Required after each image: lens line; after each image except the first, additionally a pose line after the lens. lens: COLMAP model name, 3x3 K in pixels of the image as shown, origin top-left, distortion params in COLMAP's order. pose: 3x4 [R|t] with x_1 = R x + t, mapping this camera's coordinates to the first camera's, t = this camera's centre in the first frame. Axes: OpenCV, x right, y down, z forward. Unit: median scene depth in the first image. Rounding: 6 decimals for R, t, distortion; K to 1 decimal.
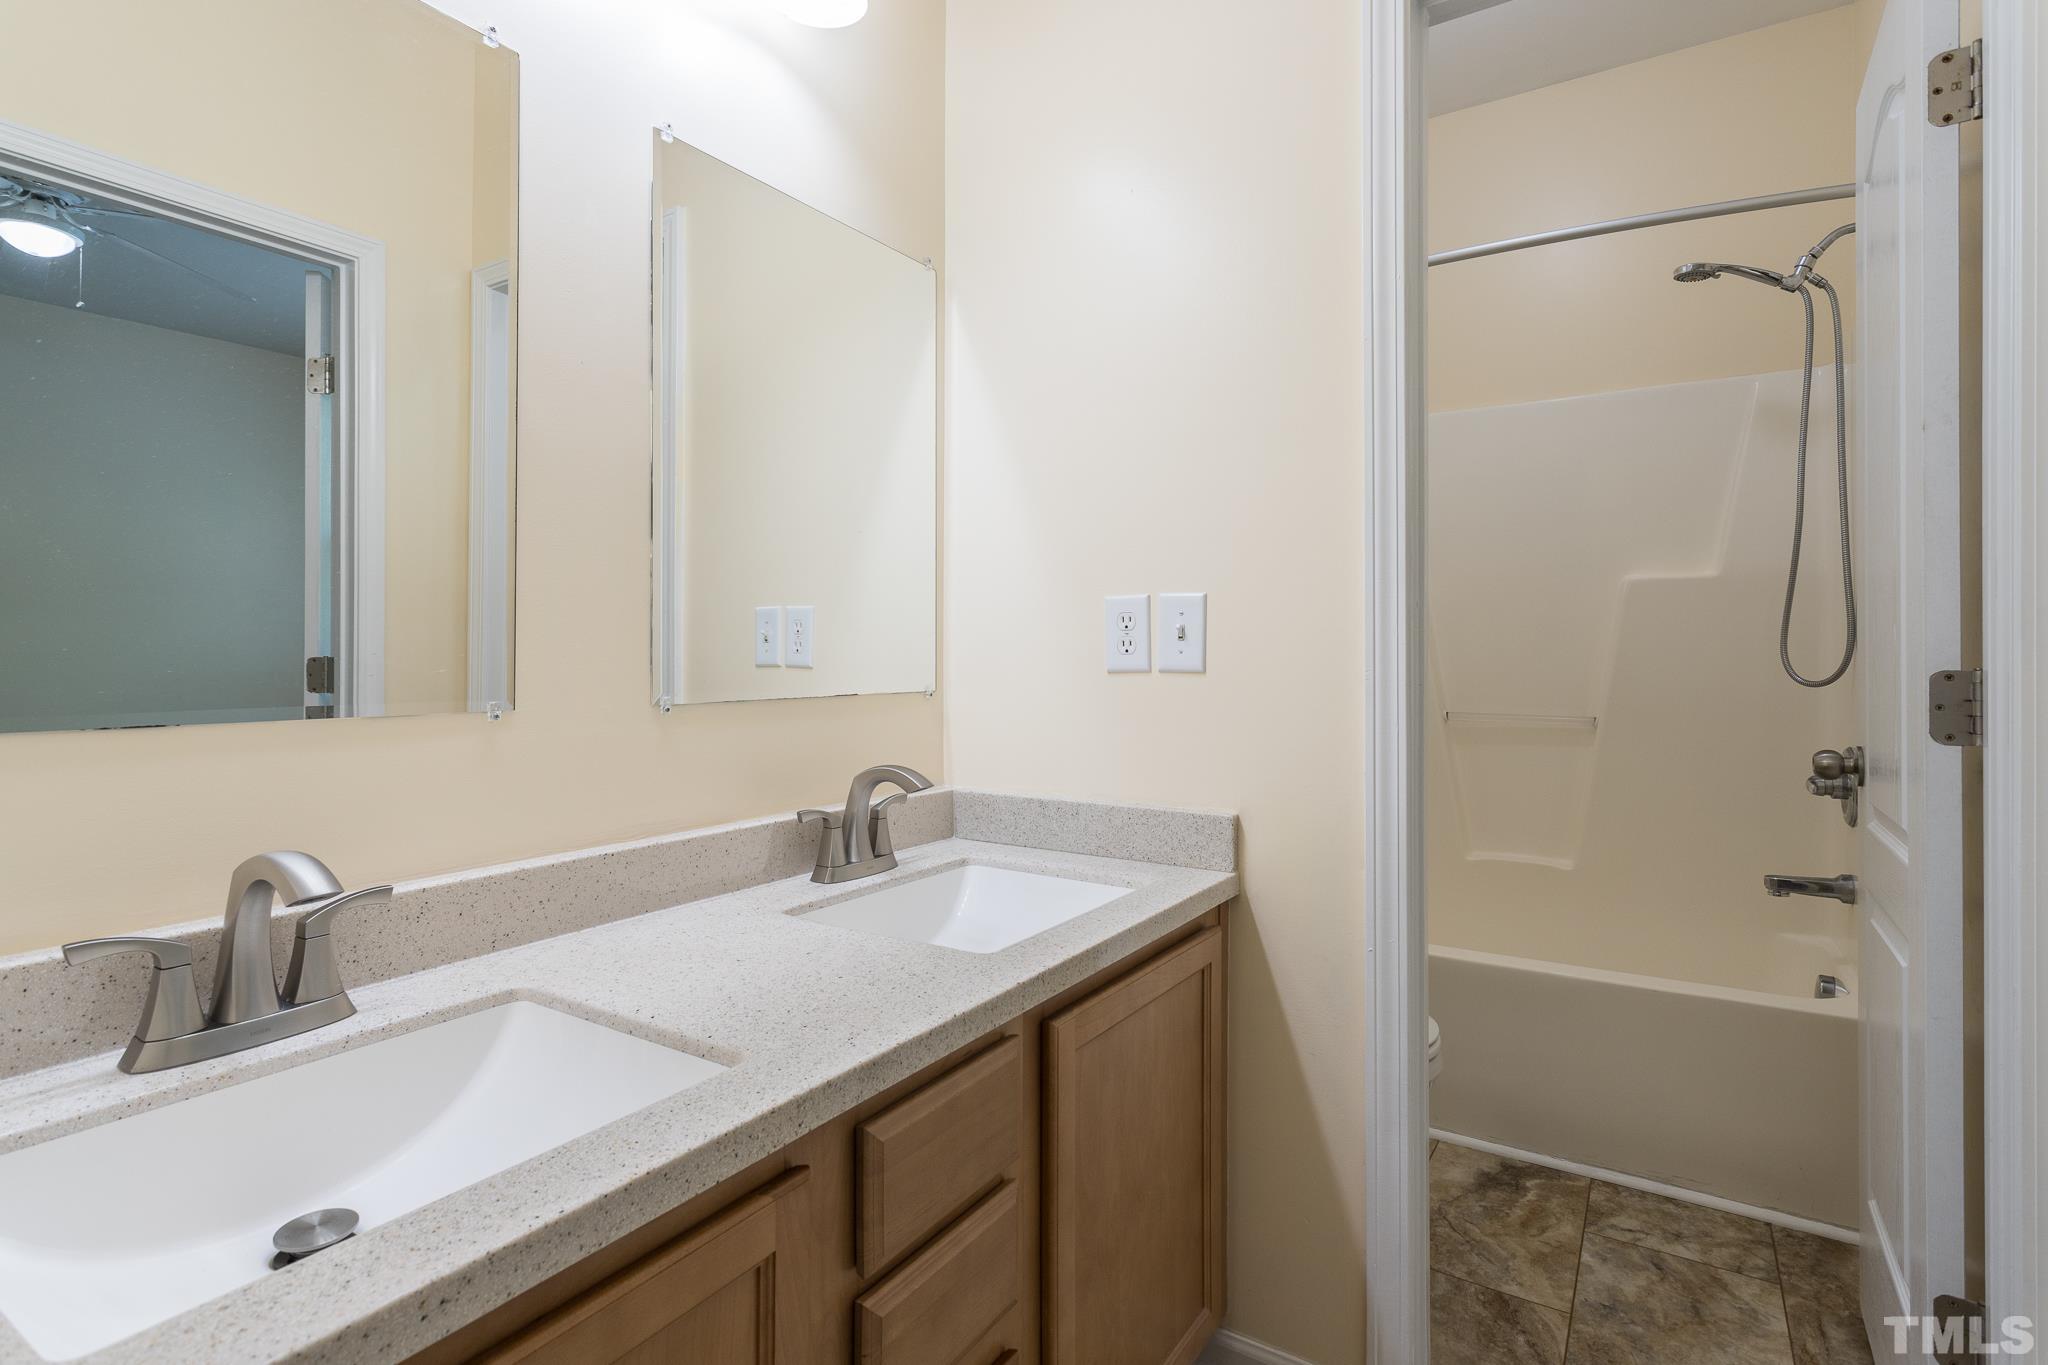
lens RADIAL K [[991.2, 0, 1022.4], [0, 991.2, 646.7], [0, 0, 1]] dist [-0.000584, 0.000421]
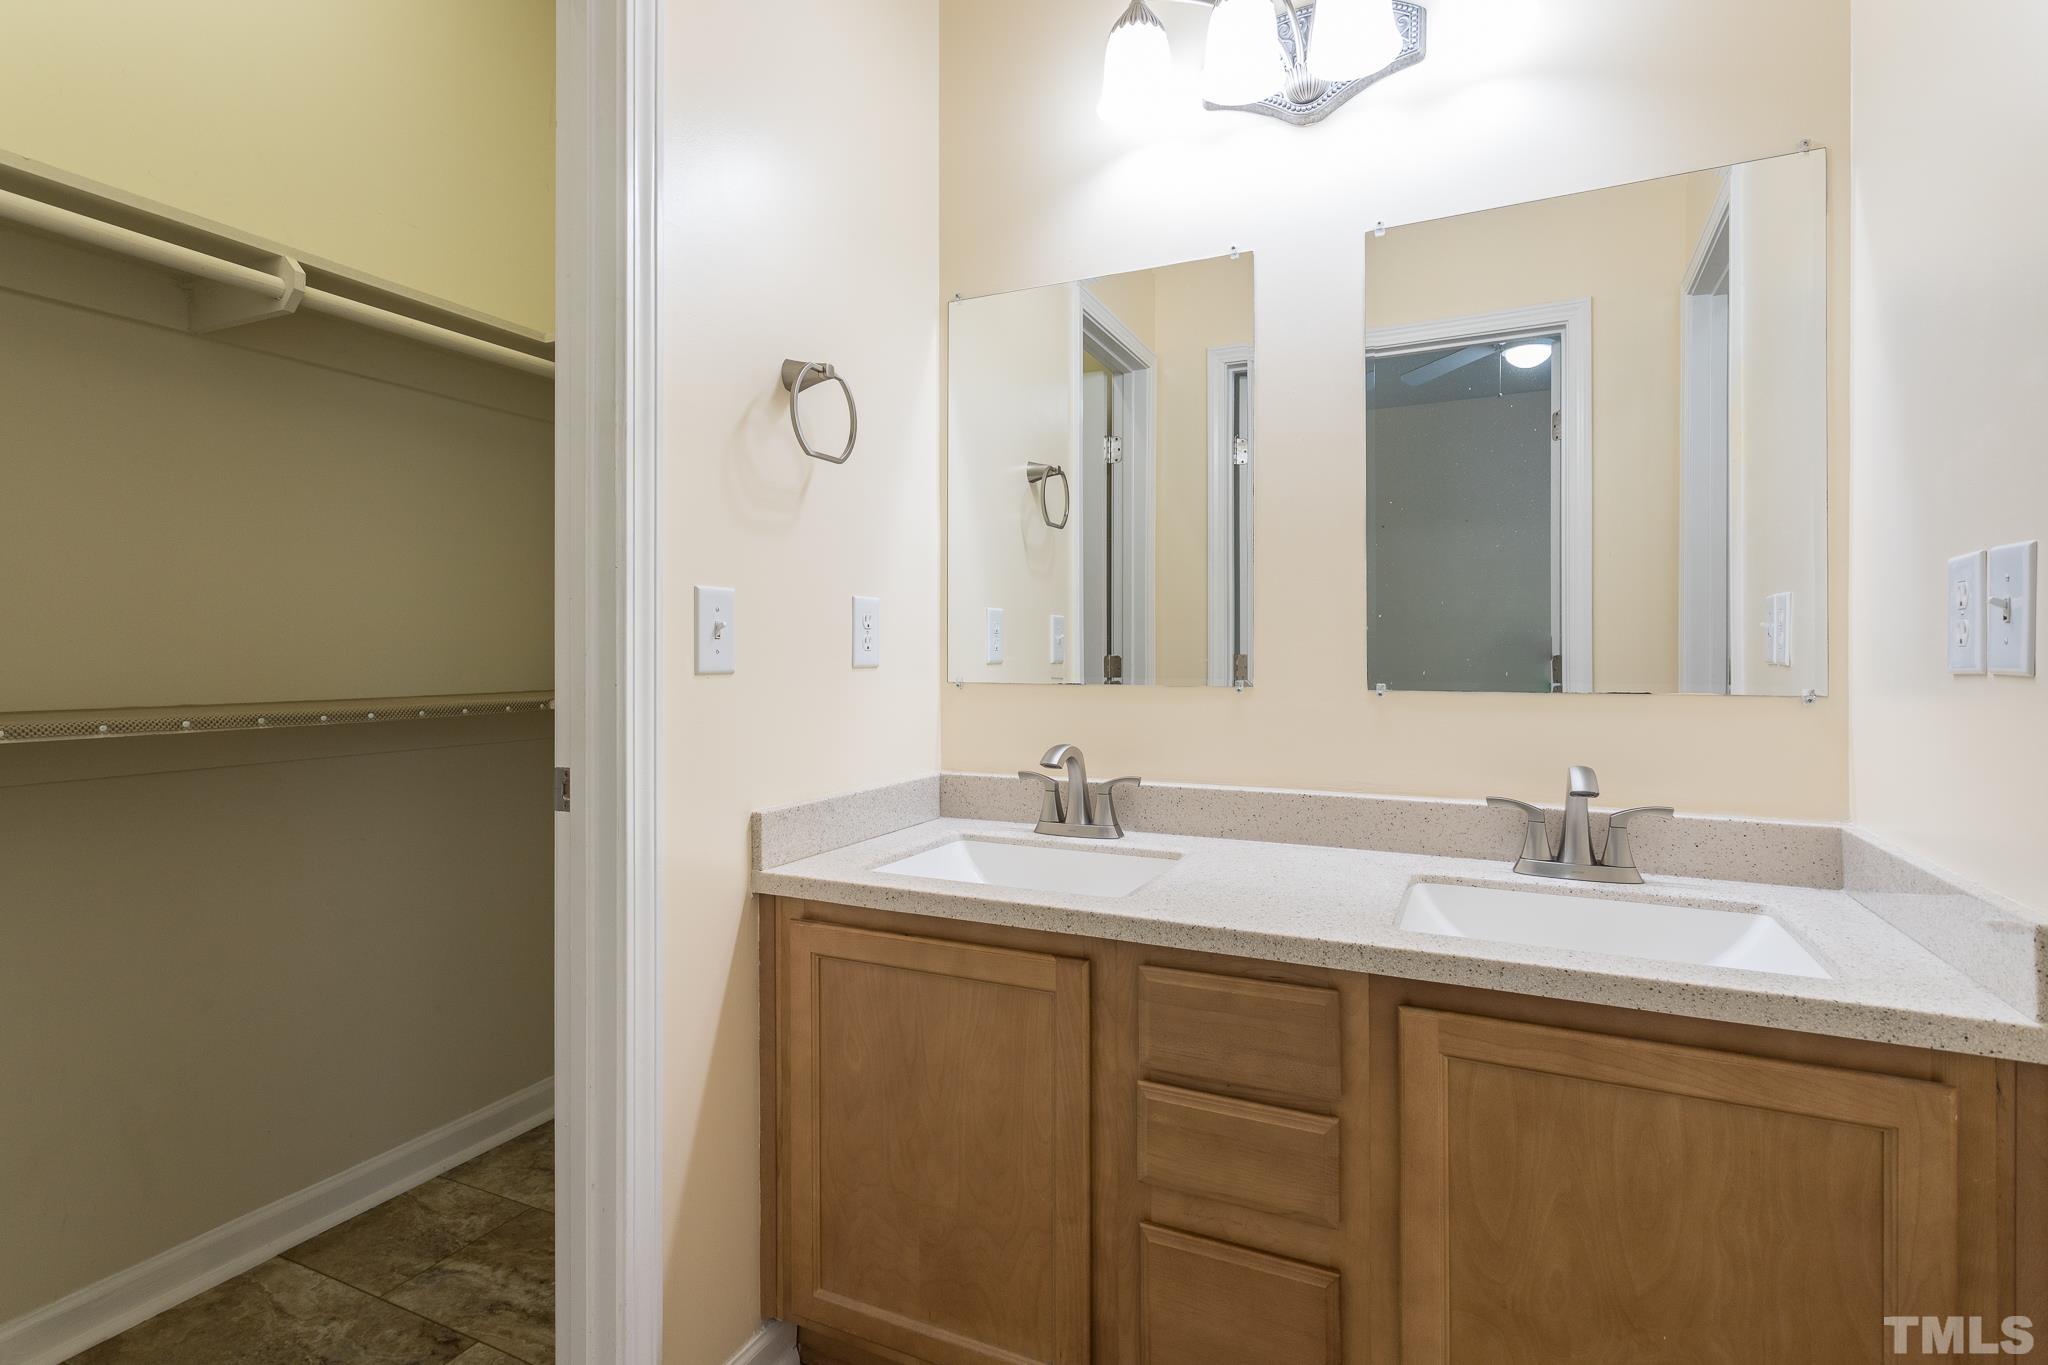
lens RADIAL K [[985.6, 0, 1016.7], [0, 985.6, 646.4], [0, 0, 1]] dist [0.002273, 0.000137]
pose [[0.132176, -0.003511, -0.991220, 0.845743], [0.013233, 0.999911, -0.001777, -0.000524], [0.991138, -0.012882, 0.132211, 0.402066]]
